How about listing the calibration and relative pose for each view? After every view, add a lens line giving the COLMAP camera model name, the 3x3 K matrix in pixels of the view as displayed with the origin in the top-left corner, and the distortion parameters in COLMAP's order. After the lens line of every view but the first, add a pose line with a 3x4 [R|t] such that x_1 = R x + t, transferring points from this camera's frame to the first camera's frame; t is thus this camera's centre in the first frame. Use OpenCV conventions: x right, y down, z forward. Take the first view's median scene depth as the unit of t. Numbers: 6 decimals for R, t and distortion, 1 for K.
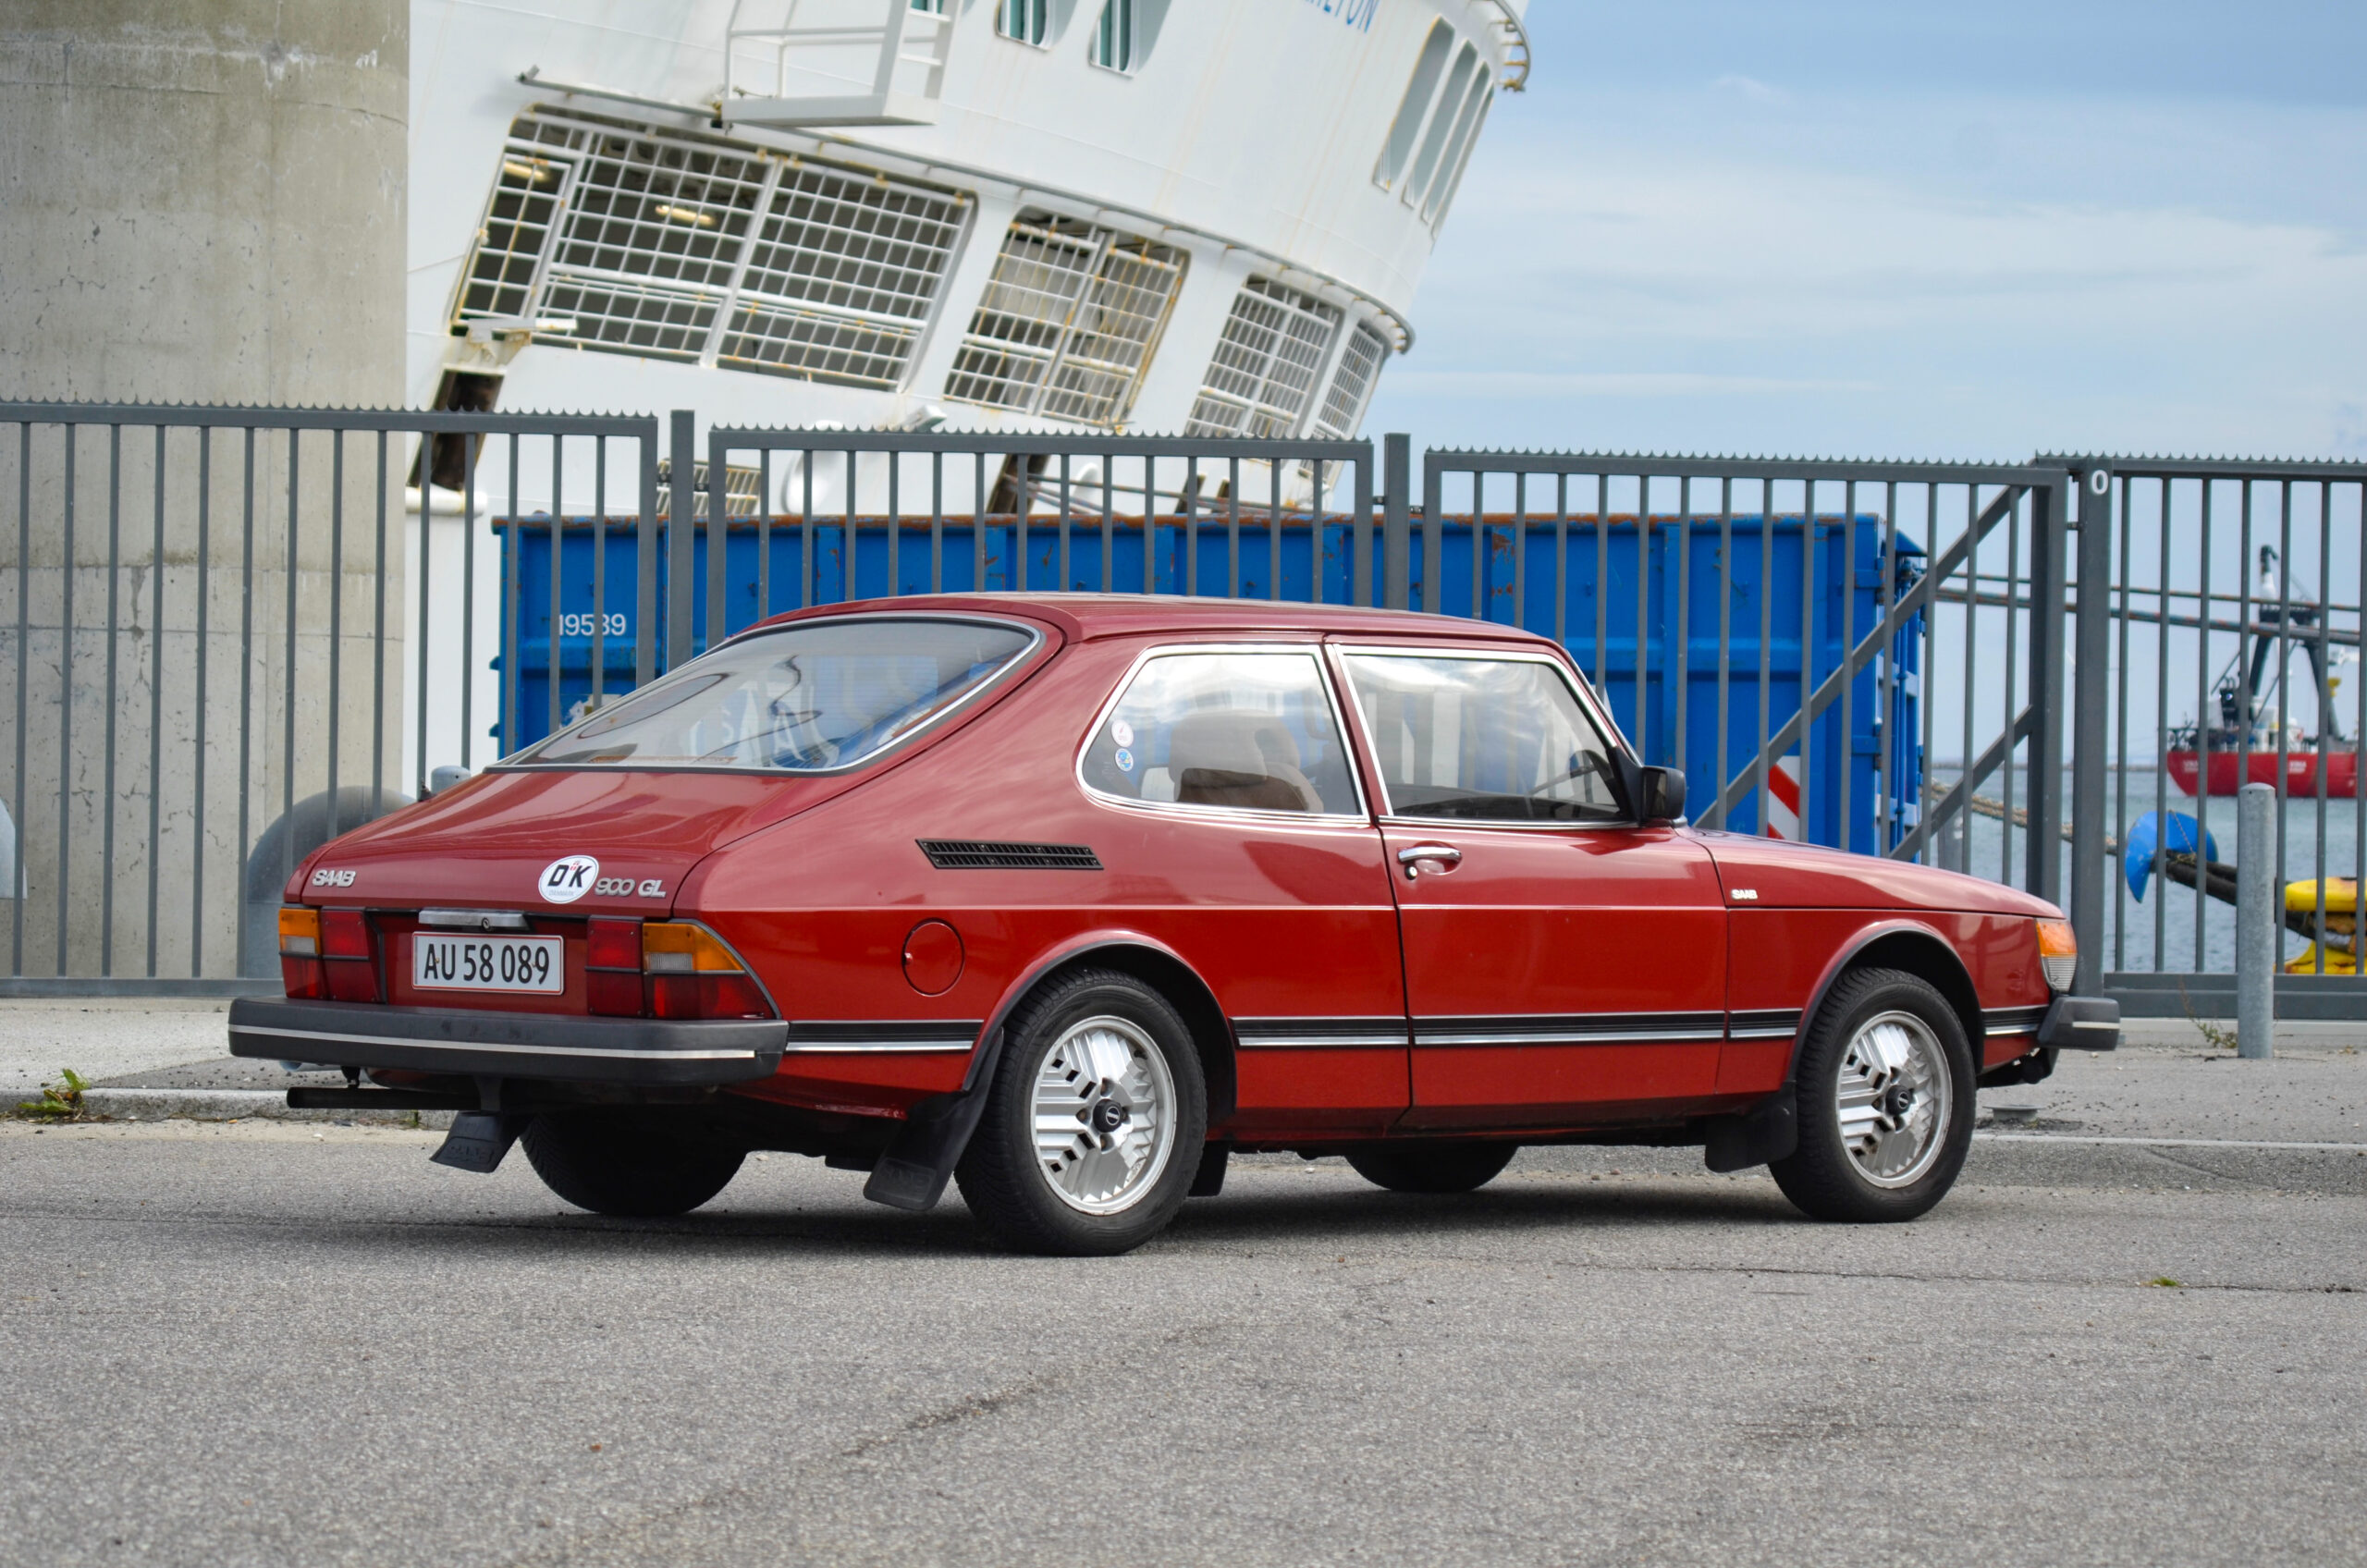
lens RADIAL K [[6774.1, 0, 1195.7], [0, 6774.1, 710.6], [0, 0, 1]] dist [0.066139, 0.000000]
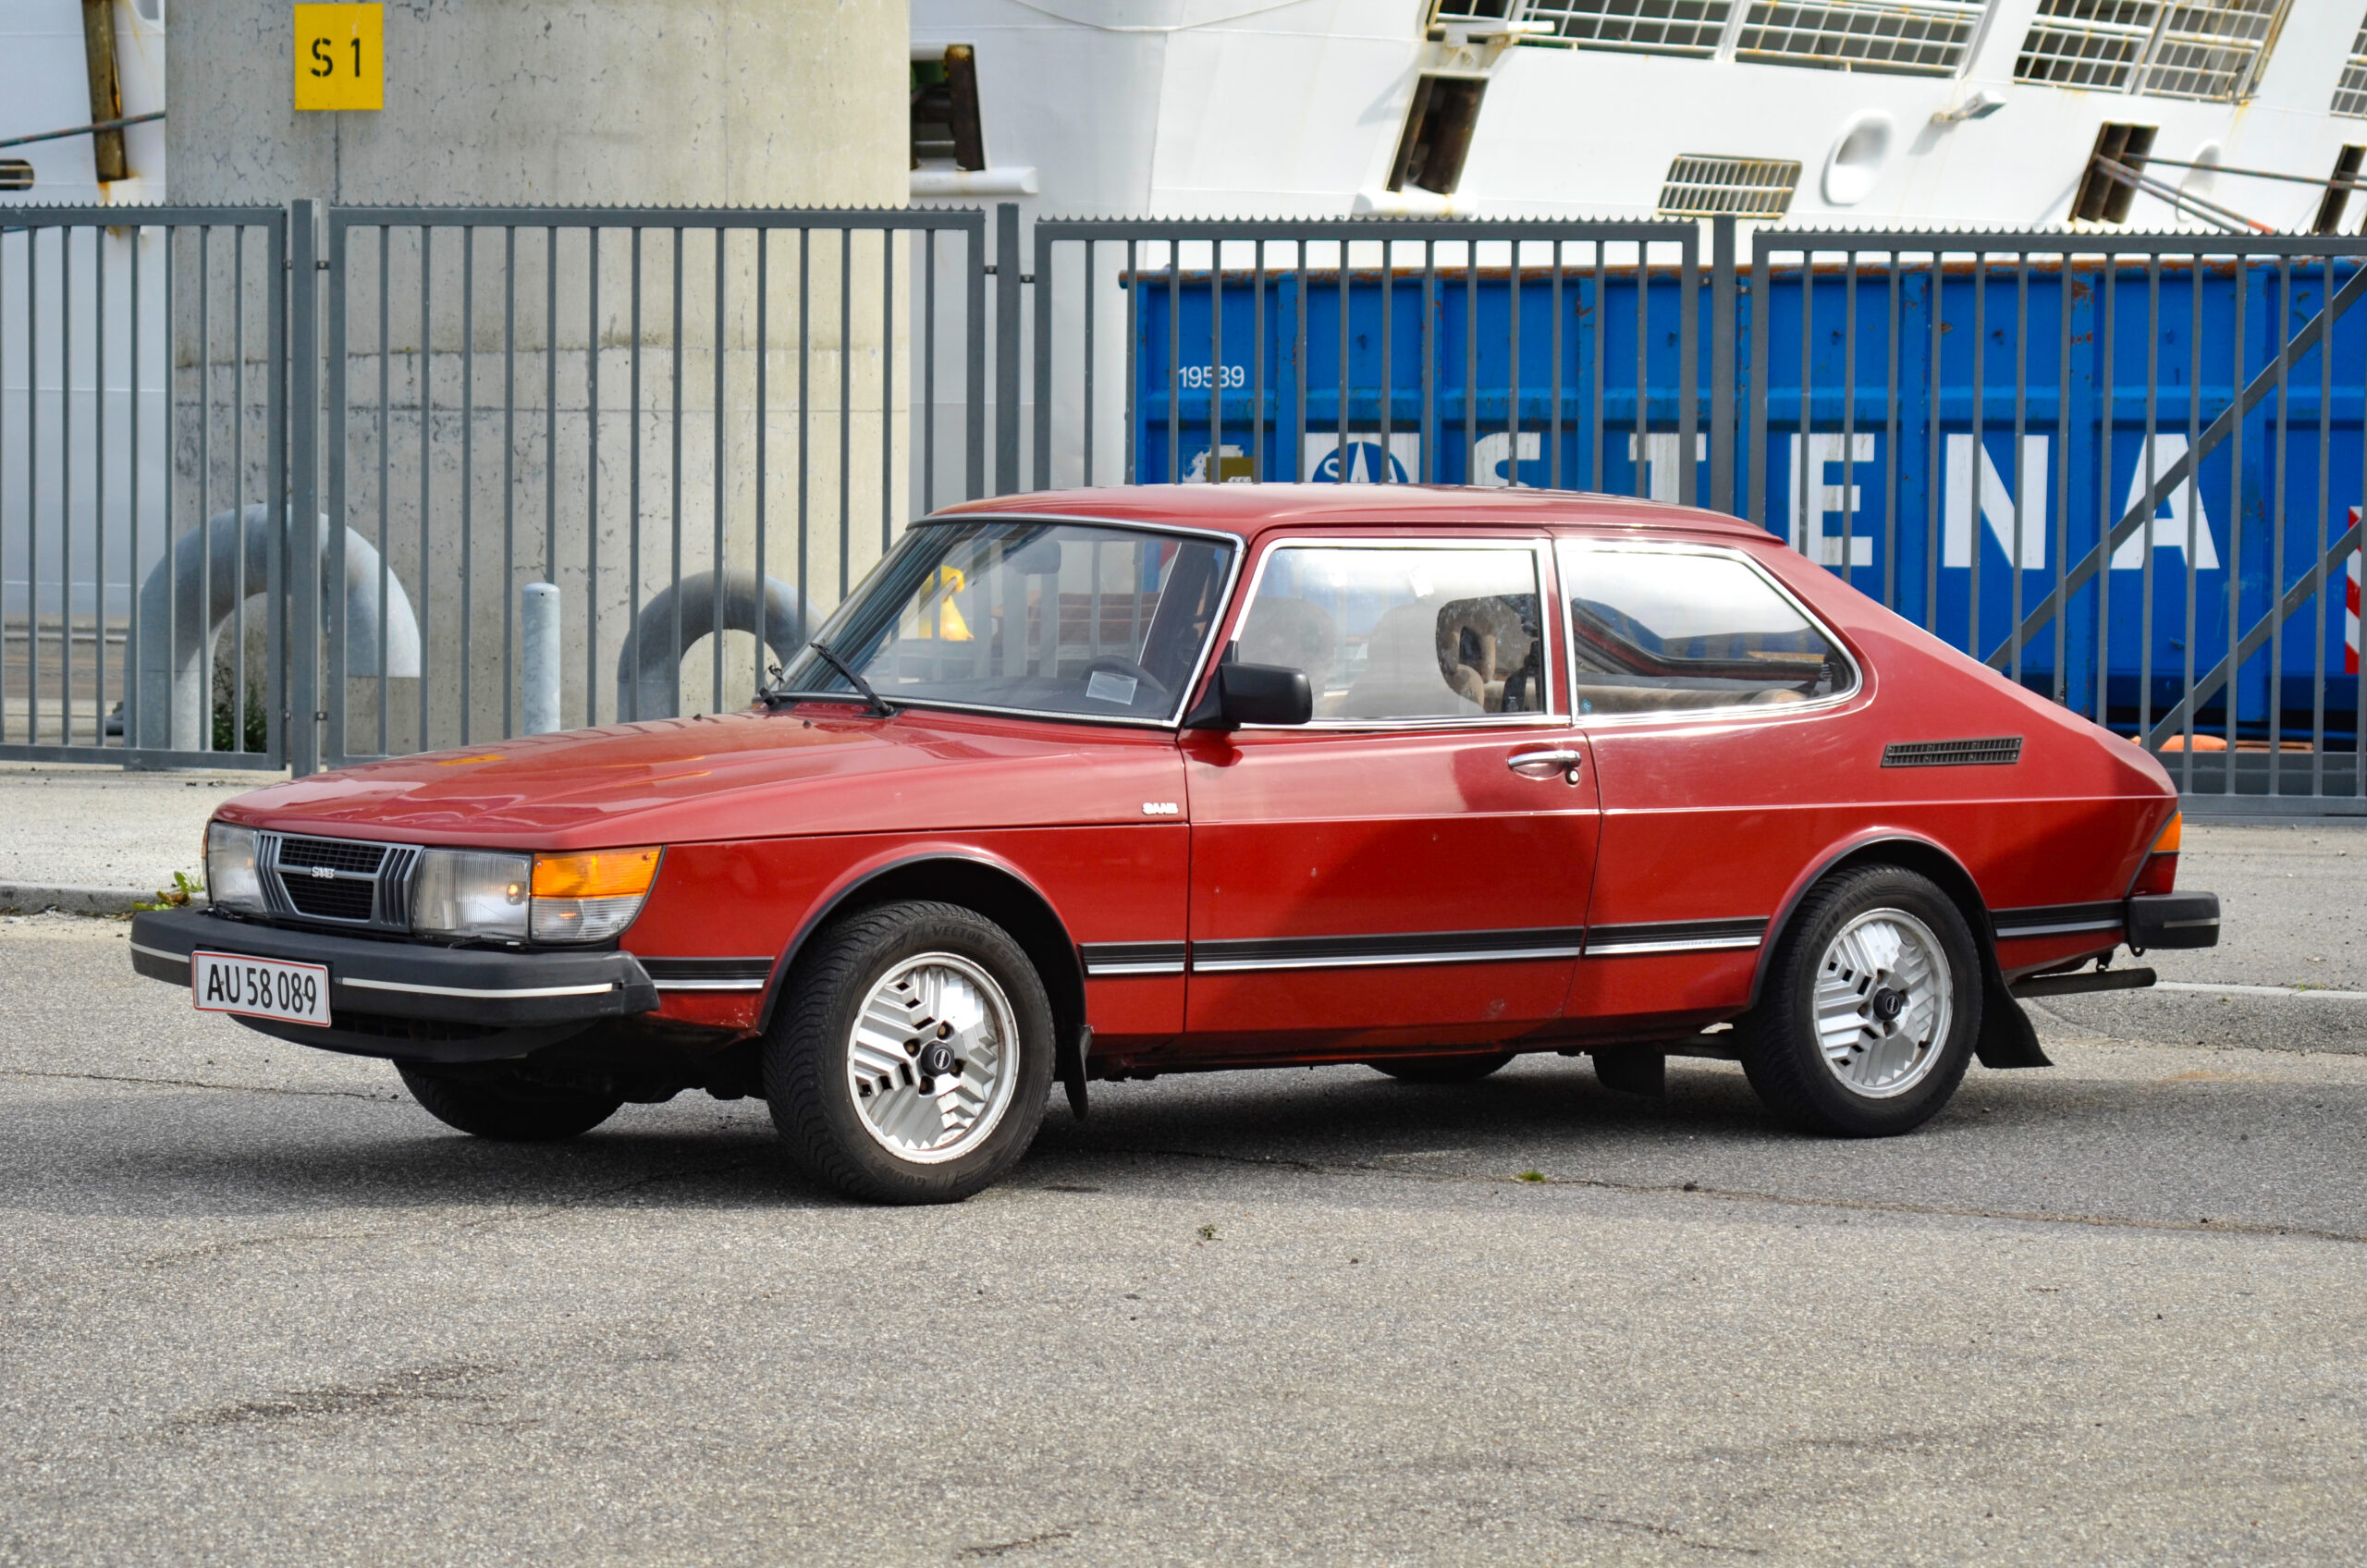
lens RADIAL K [[6774.1, 0, 1158.0], [0, 6774.1, 852.3], [0, 0, 1]] dist [0.066139, 0.000000]
pose [[0.969183, 0.009994, -0.246139, 0.231445], [0.009042, 0.997060, 0.076086, -0.028307], [0.246176, -0.075967, 0.966244, 0.011353]]
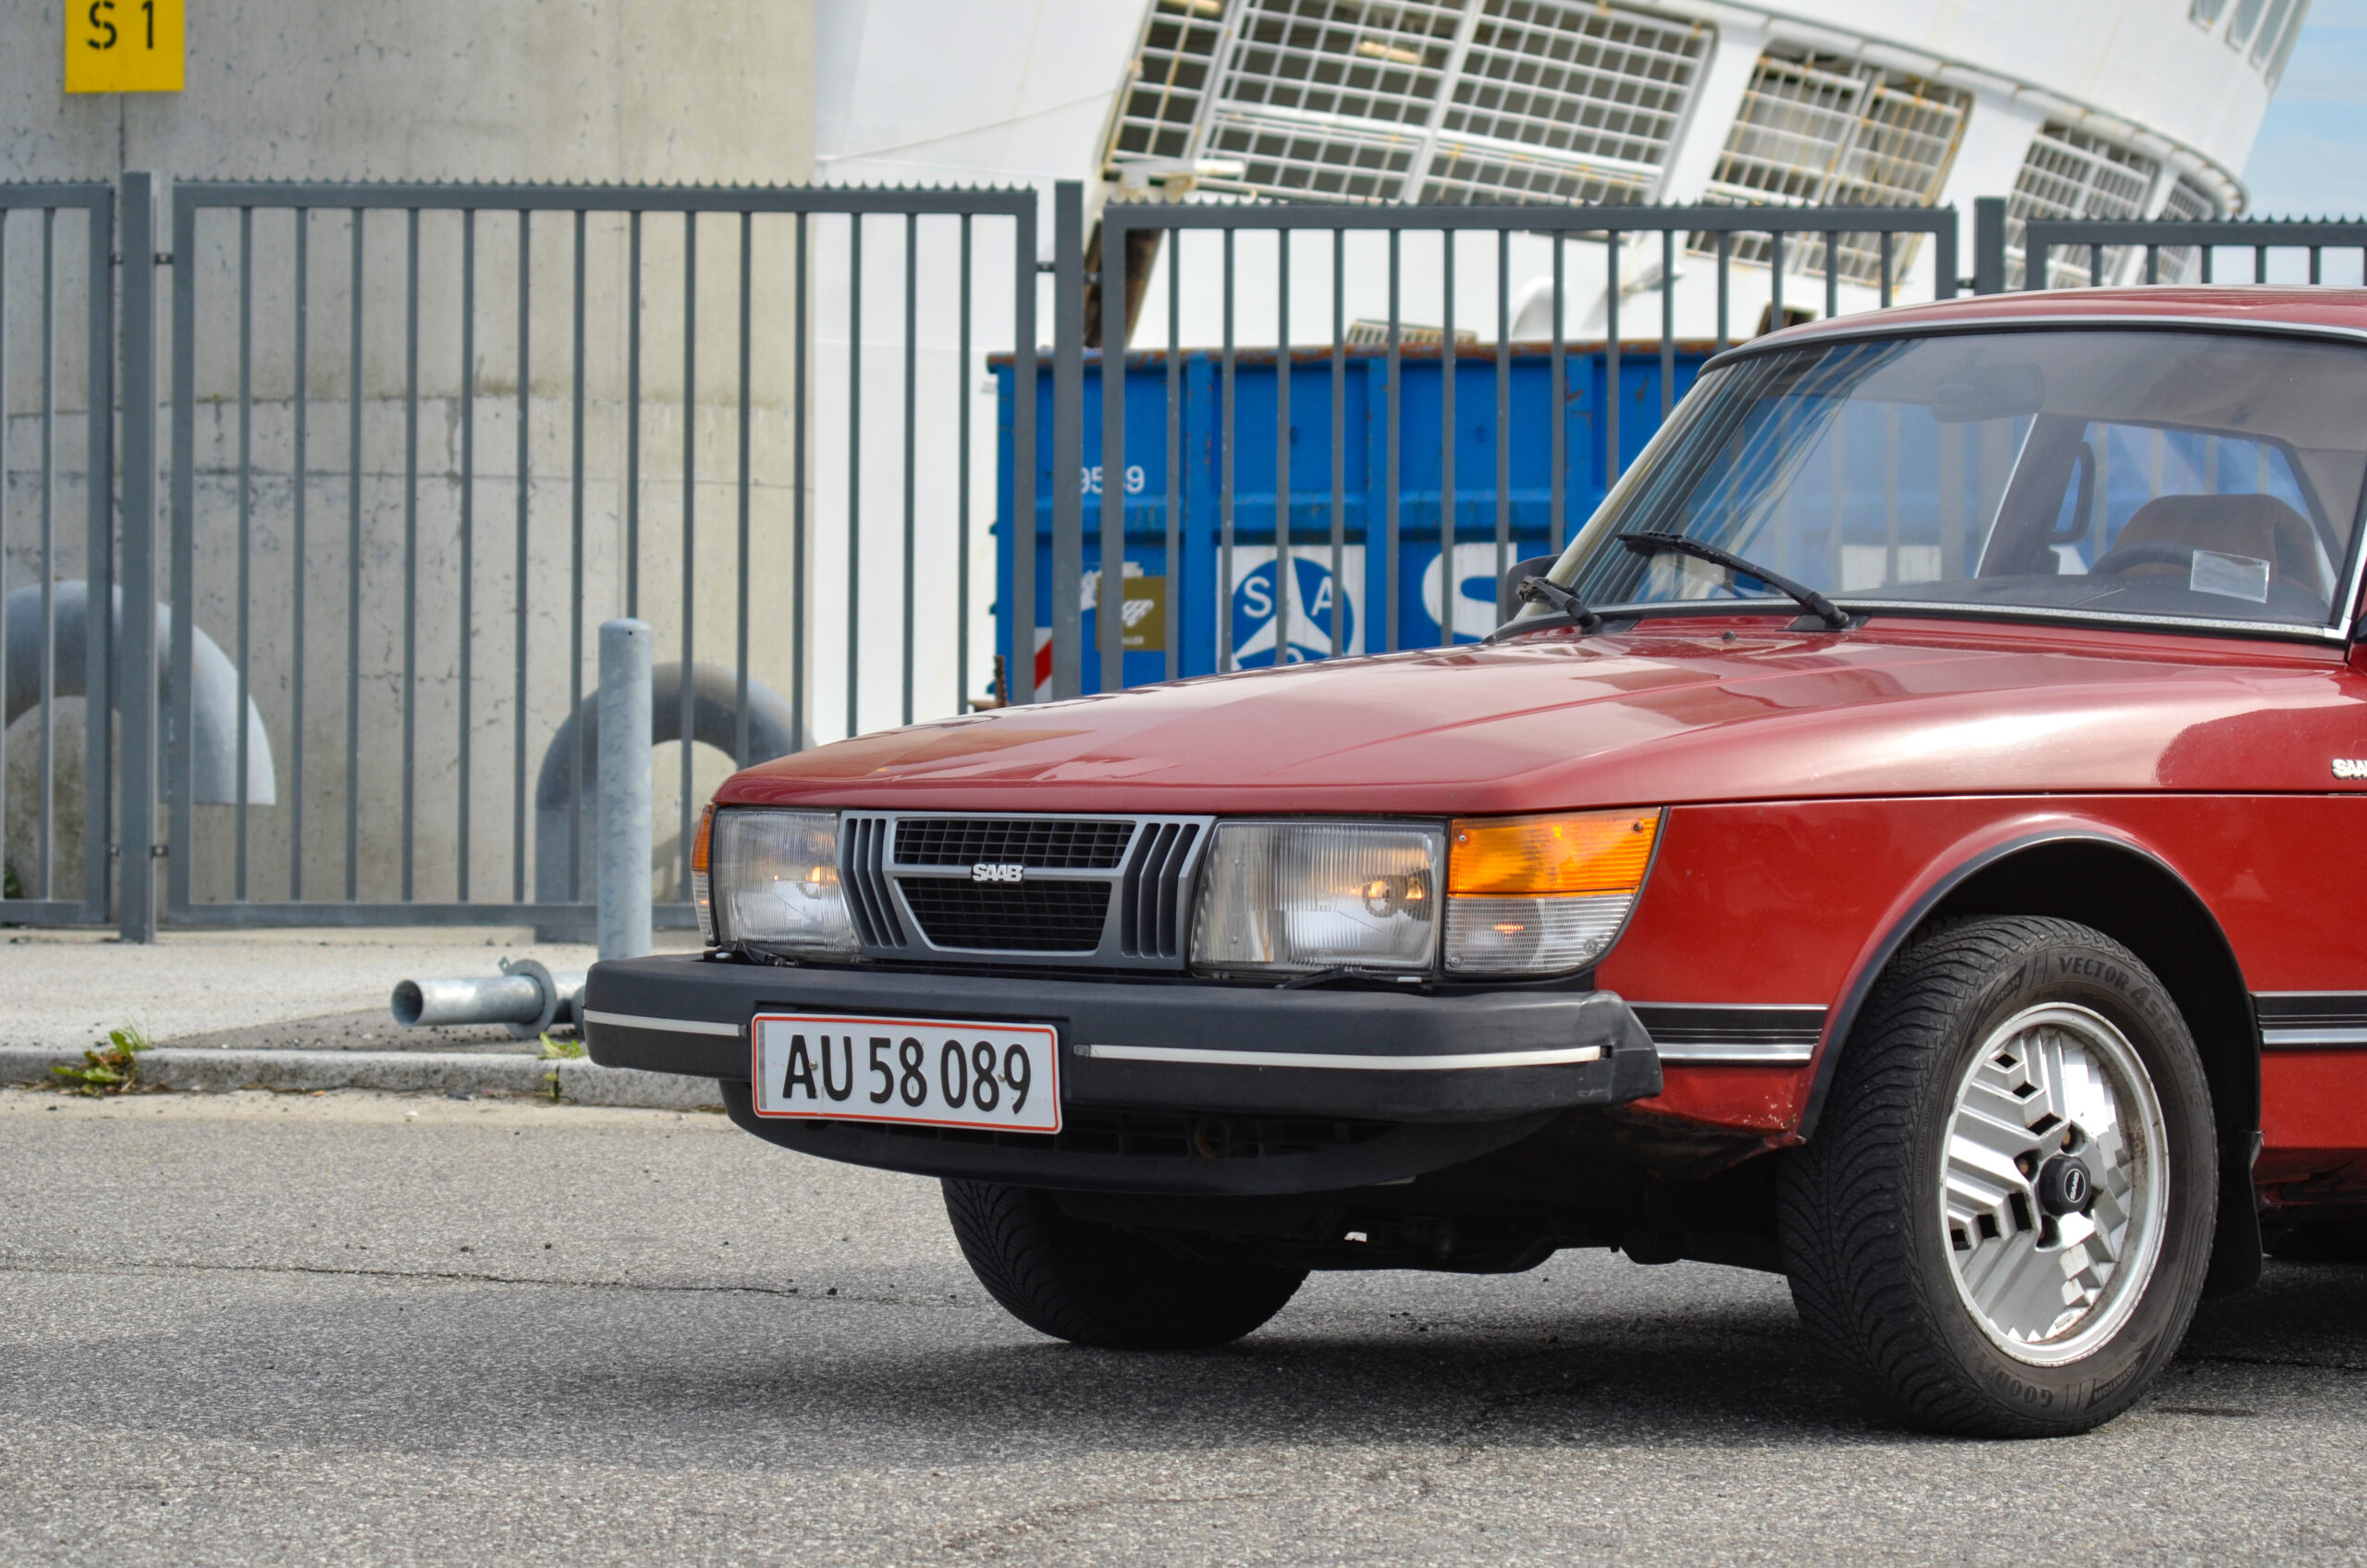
lens RADIAL K [[6774.1, 0, 1172.4], [0, 6774.1, 802.1], [0, 0, 1]] dist [0.066139, 0.000000]
pose [[0.990393, -0.006001, -0.138152, 0.052084], [0.009510, 0.999648, 0.024750, 0.009970], [0.137955, -0.025826, 0.990102, 0.254577]]
